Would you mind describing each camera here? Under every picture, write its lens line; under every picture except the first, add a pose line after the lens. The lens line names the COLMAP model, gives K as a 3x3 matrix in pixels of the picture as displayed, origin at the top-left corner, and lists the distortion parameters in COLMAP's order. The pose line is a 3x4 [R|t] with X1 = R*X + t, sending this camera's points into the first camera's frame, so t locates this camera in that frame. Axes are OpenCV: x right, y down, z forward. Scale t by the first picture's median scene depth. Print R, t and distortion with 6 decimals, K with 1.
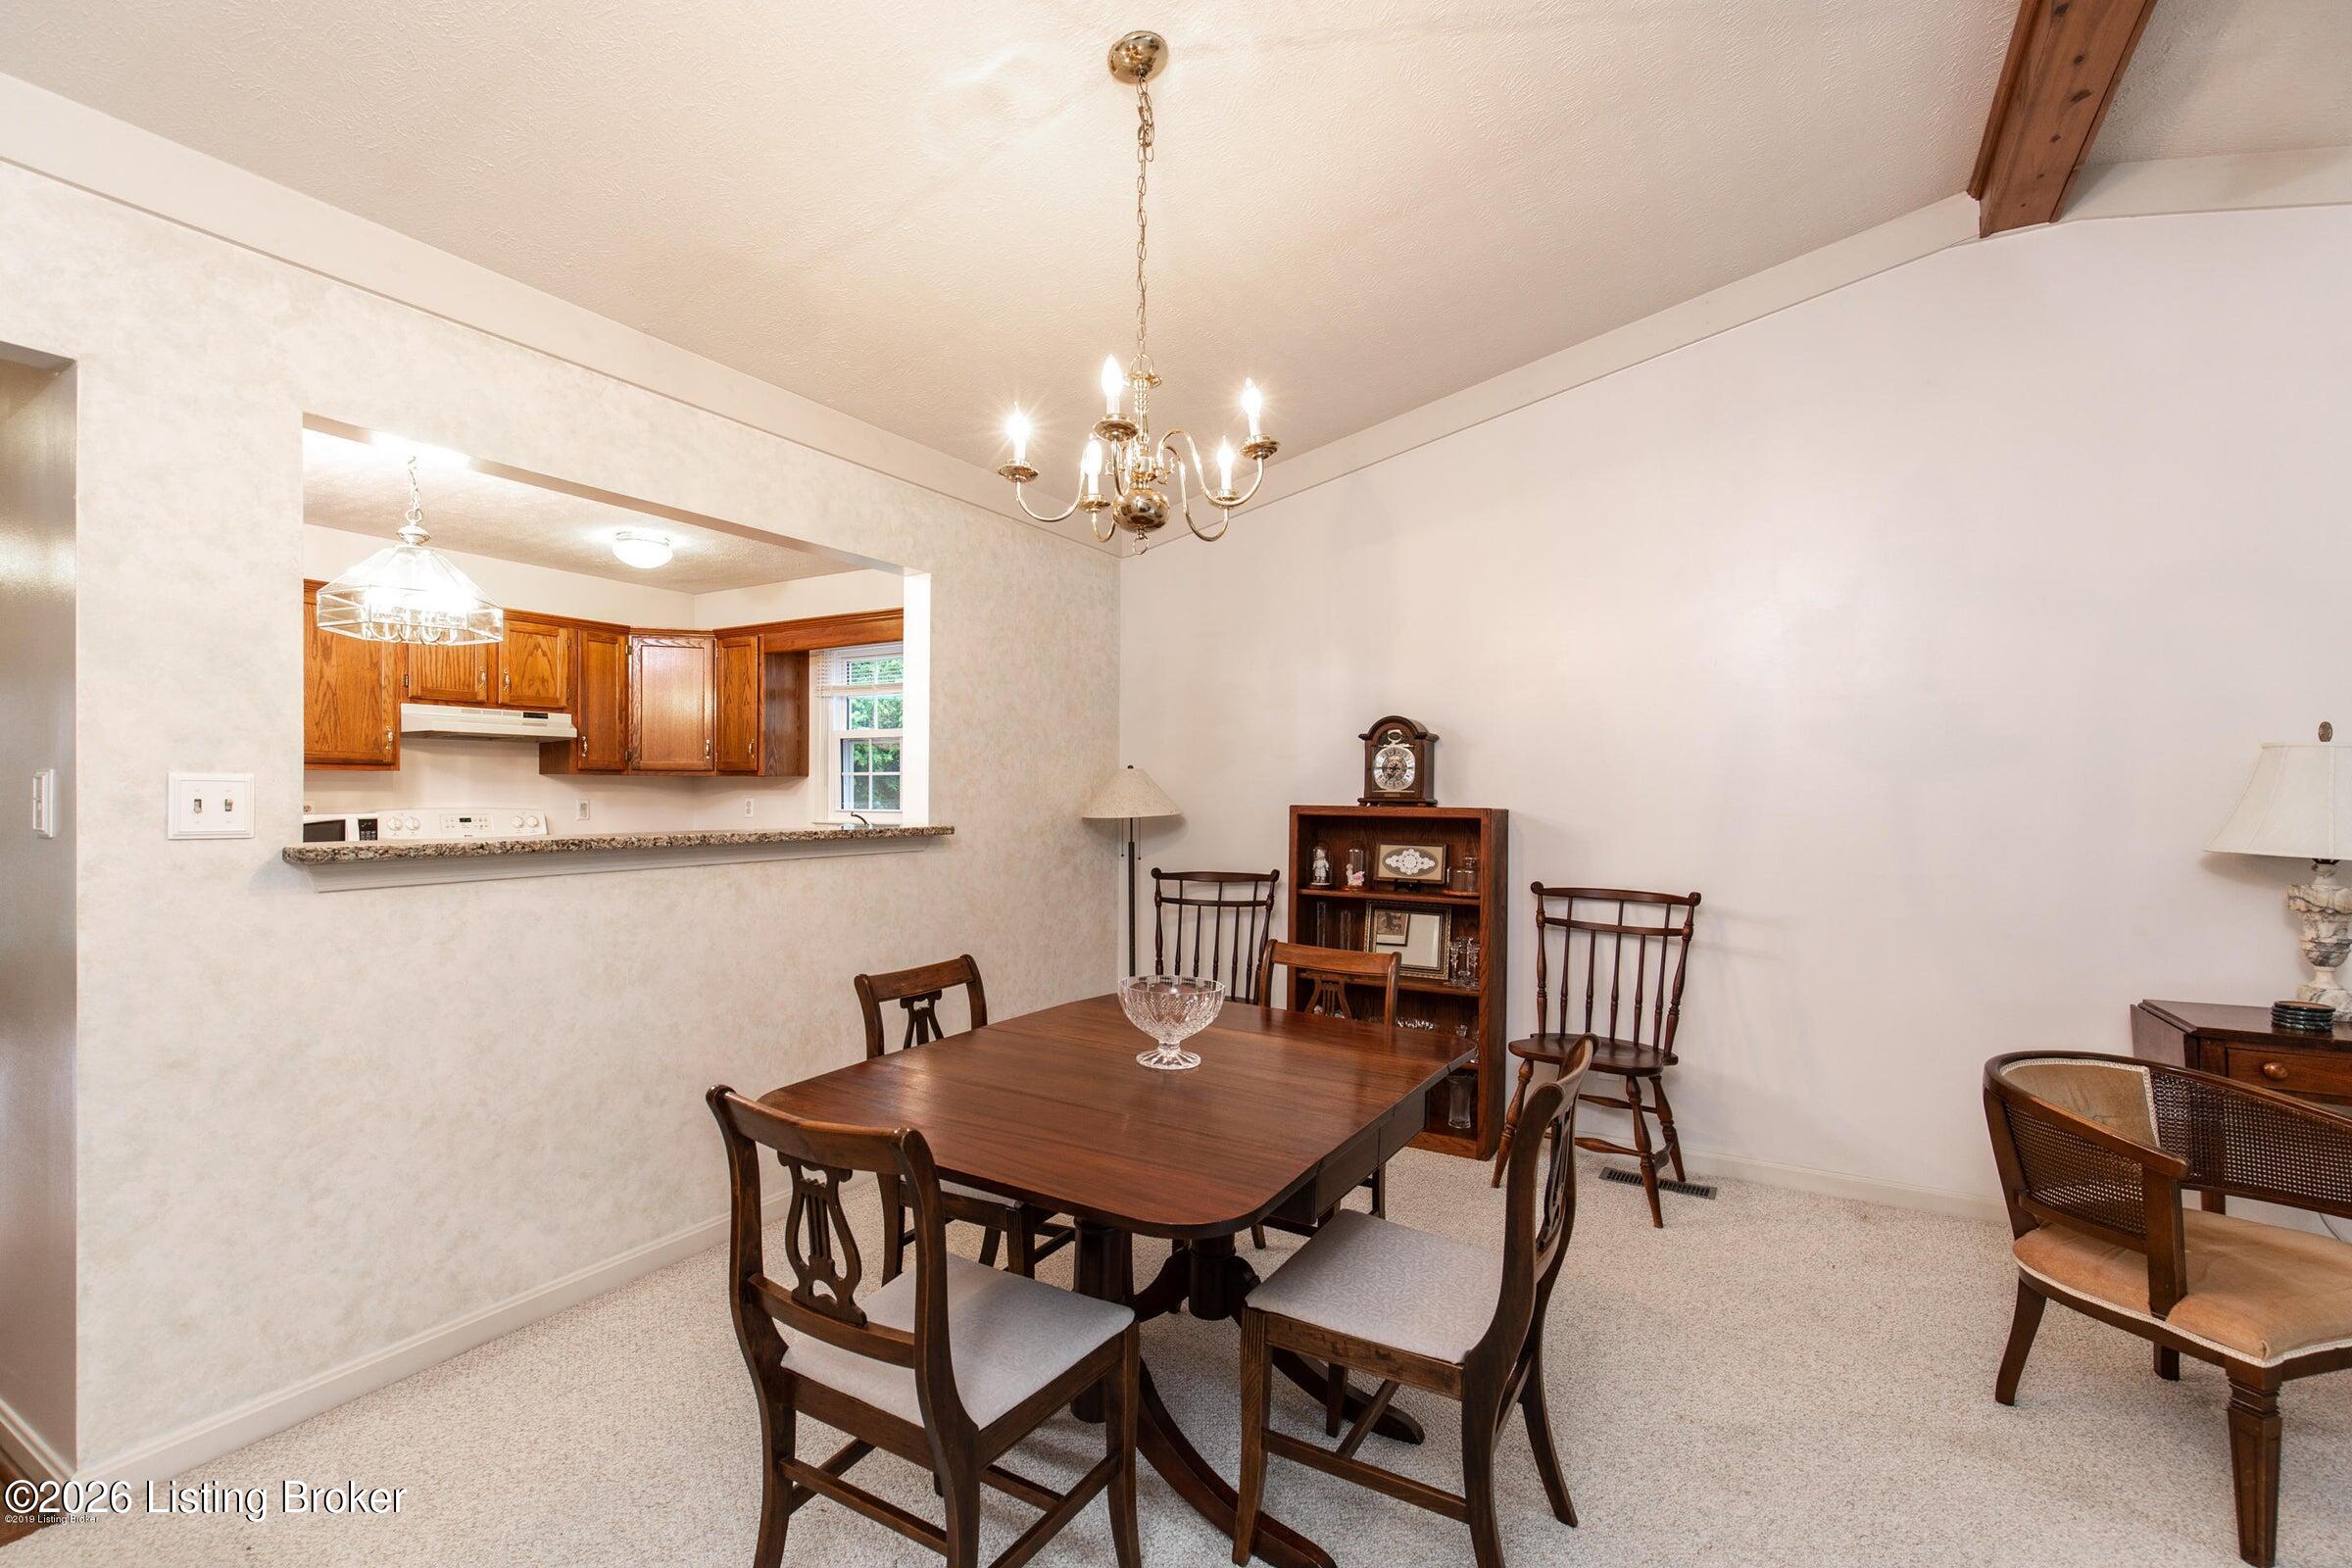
lens RADIAL K [[1061.7, 0, 1156.7], [0, 1061.7, 793.0], [0, 0, 1]] dist [0.009820, -0.000712]
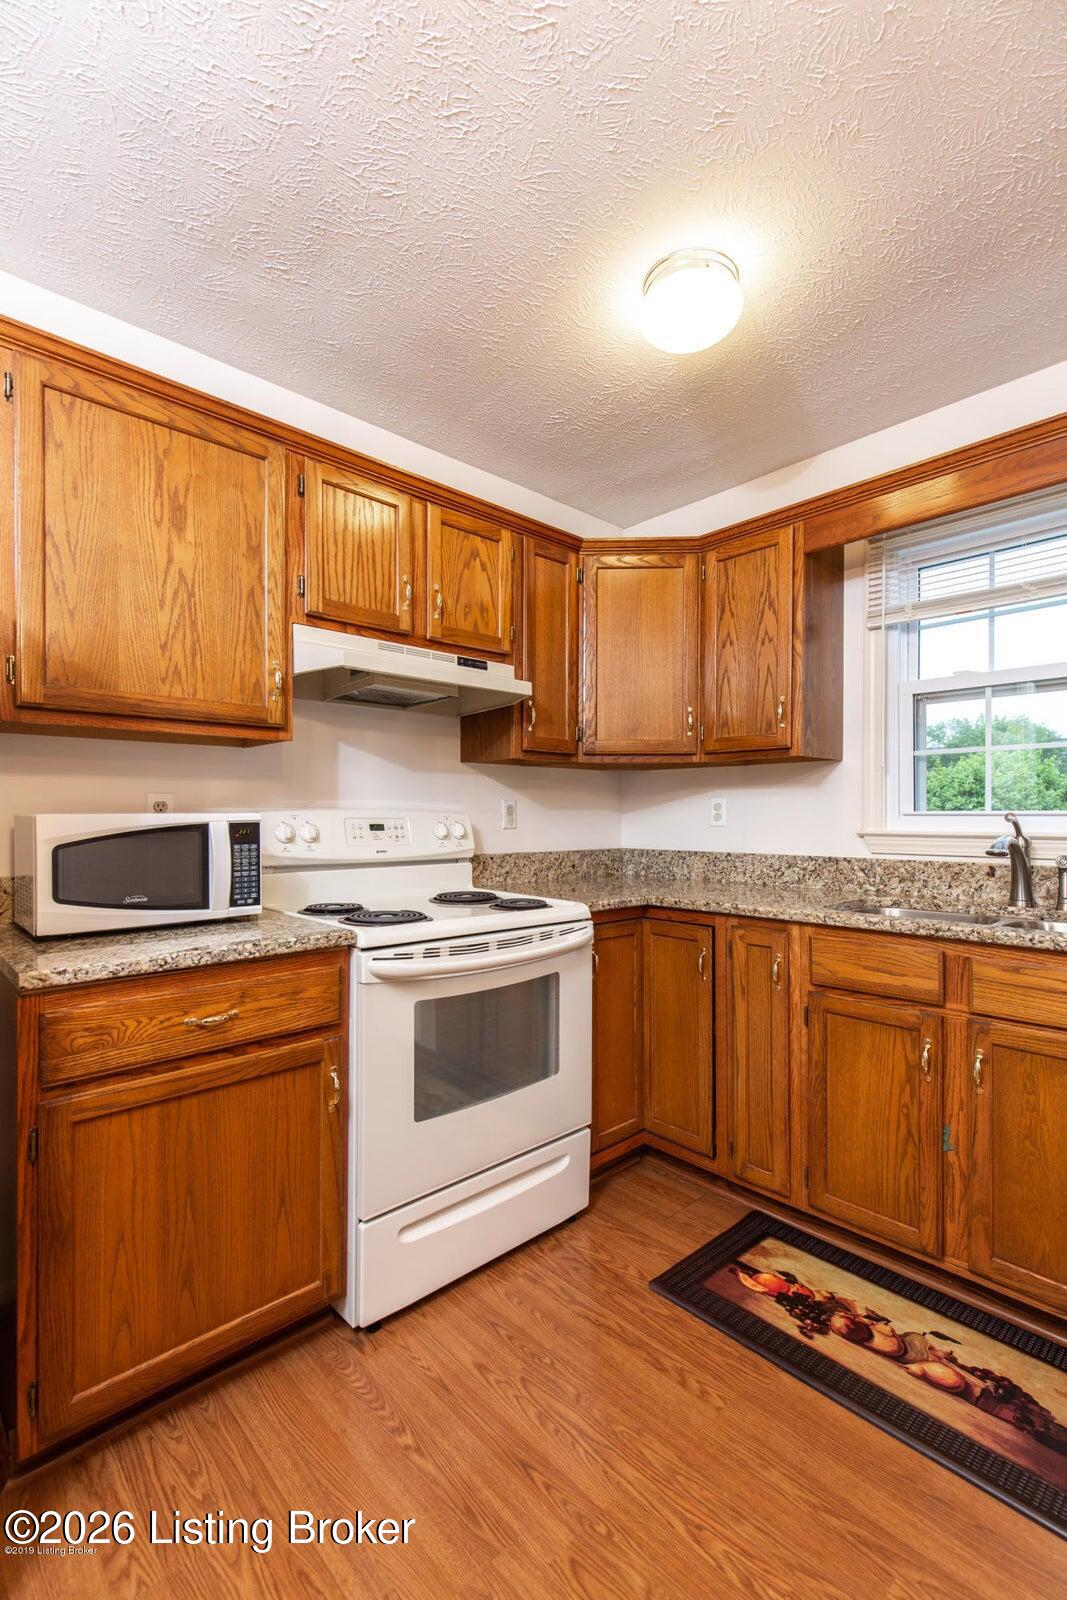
lens RADIAL K [[722.3, 0, 531.4], [0, 722.3, 814.8], [0, 0, 1]] dist [0.009820, -0.000712]
pose [[0.962770, -0.003015, -0.270305, -0.559577], [0.002085, 0.999991, -0.003727, 0.024937], [0.270313, 0.003024, 0.962768, 0.768853]]
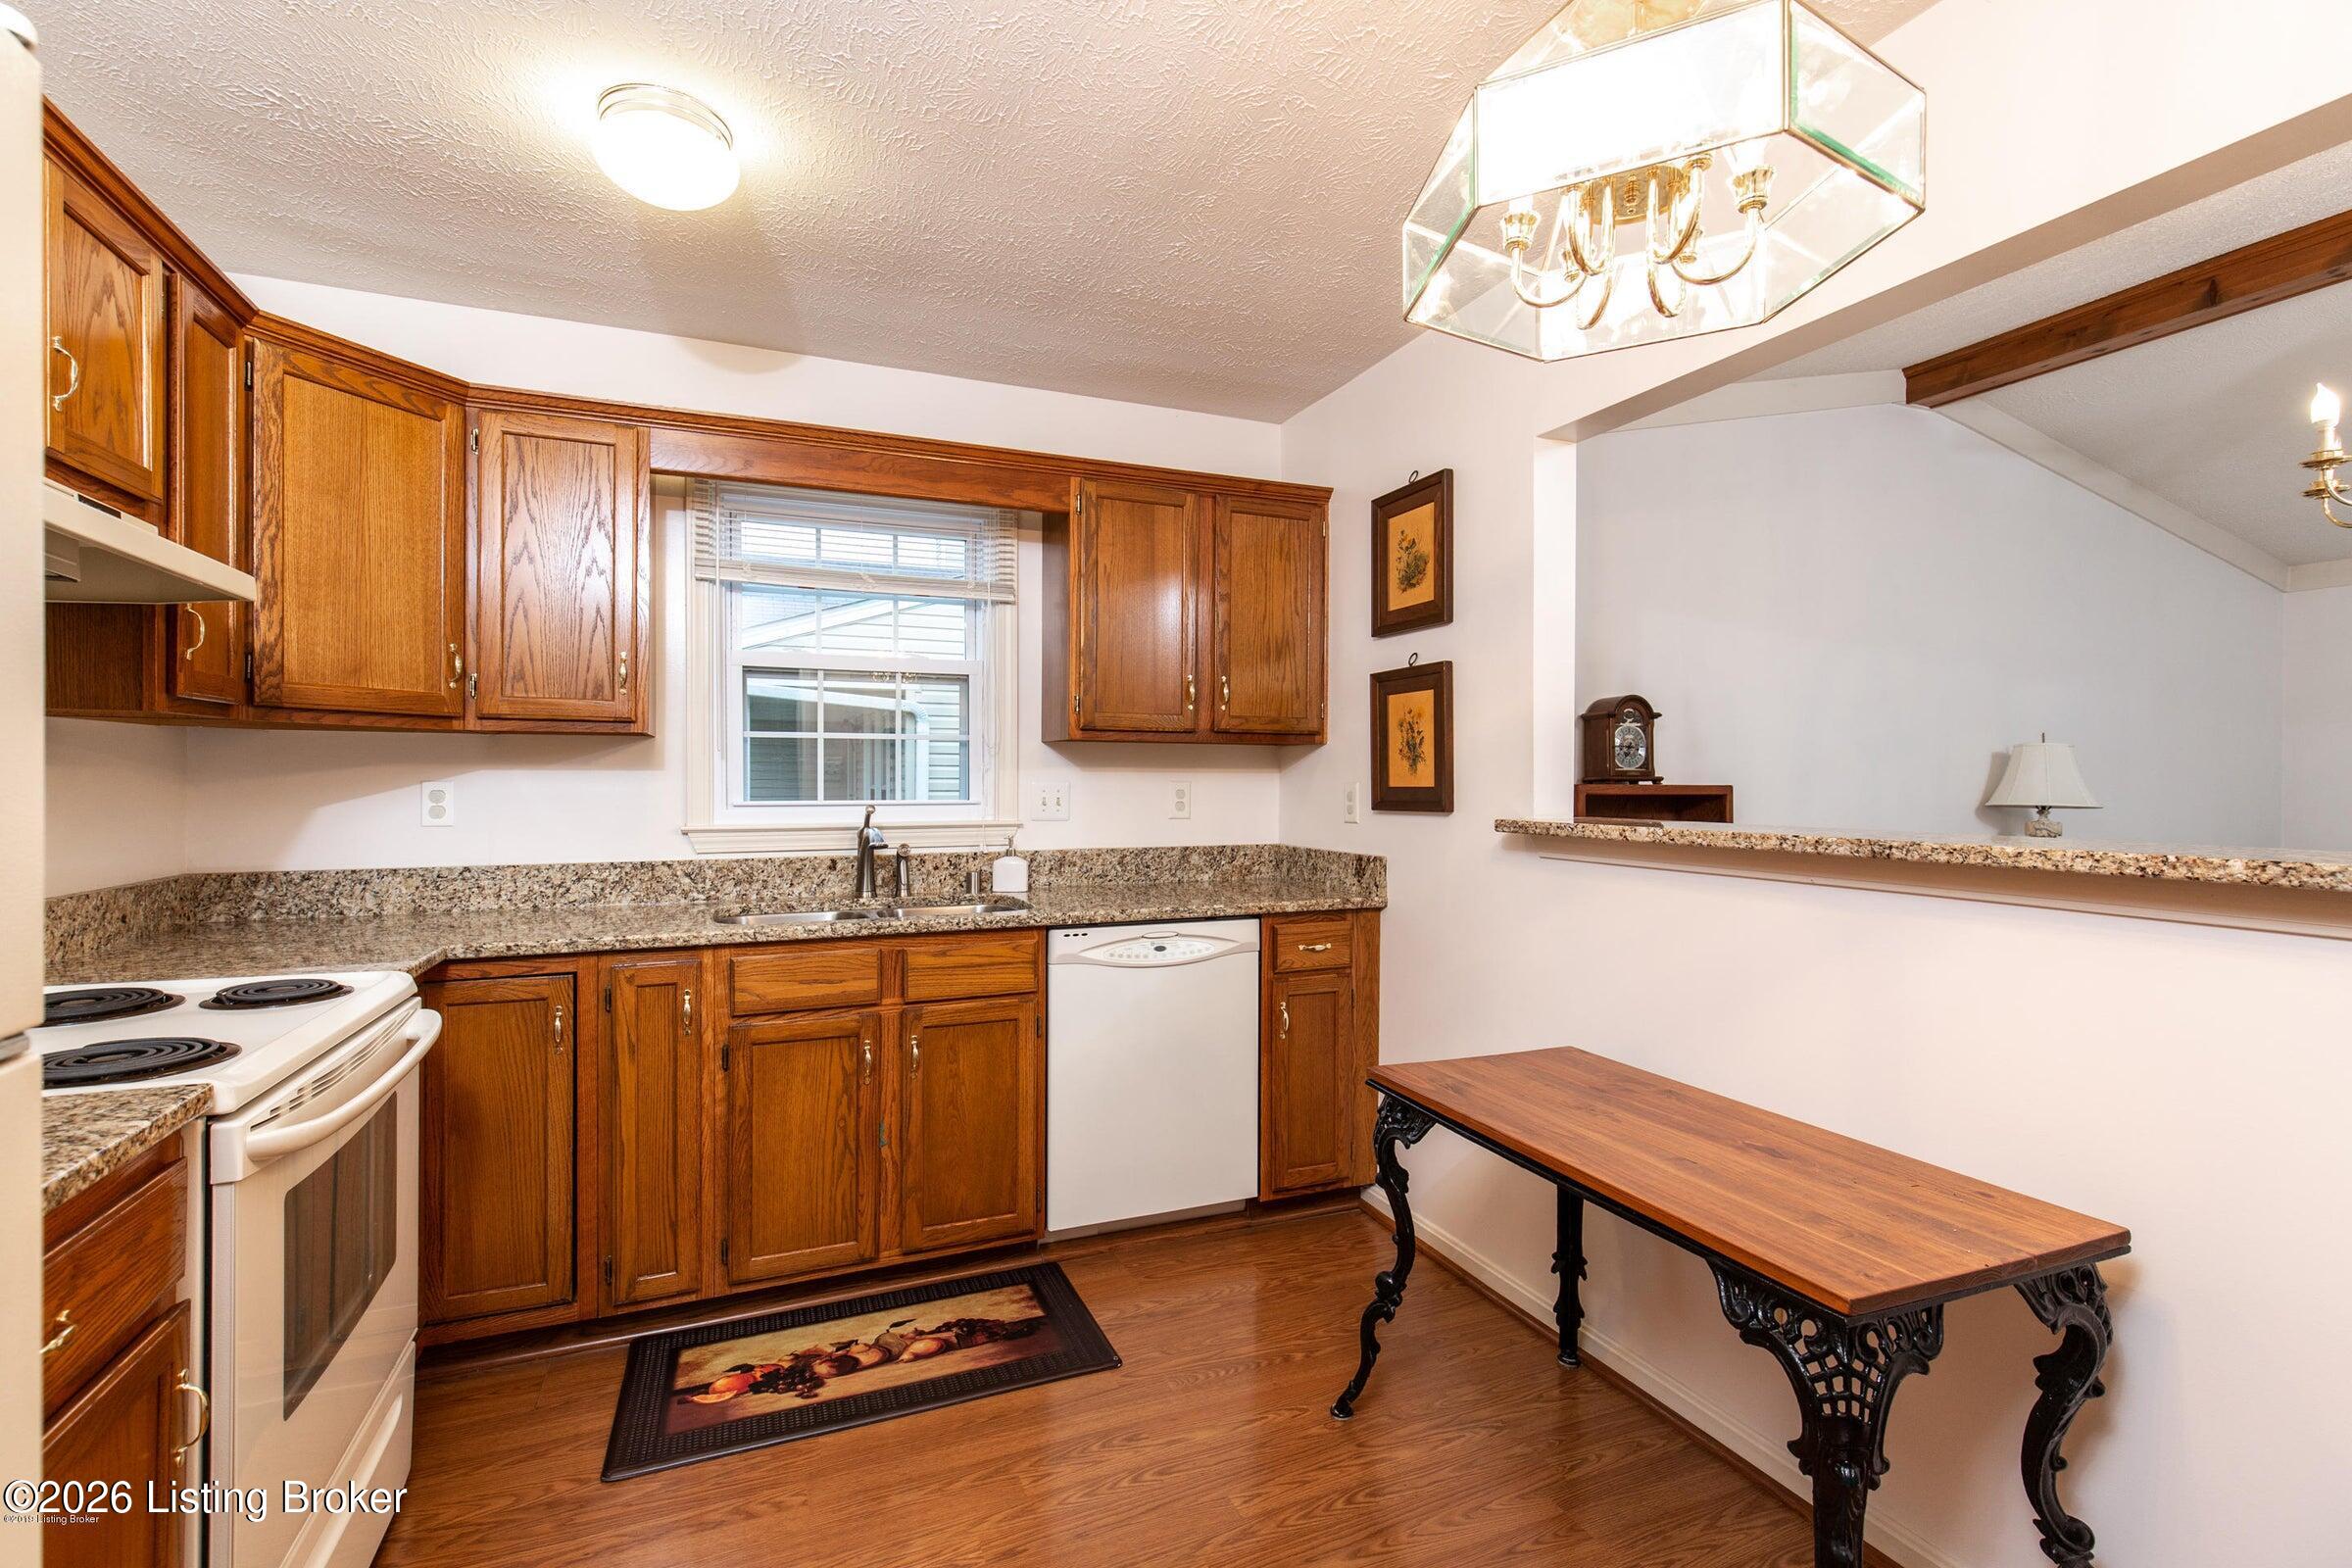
lens RADIAL K [[1061.7, 0, 1164.1], [0, 1061.7, 776.1], [0, 0, 1]] dist [0.009820, -0.000712]
pose [[0.591772, -0.000943, 0.806105, -0.839927], [0.002236, 0.999997, -0.000471, 0.004053], [-0.806103, 0.002081, 0.591772, 0.742083]]
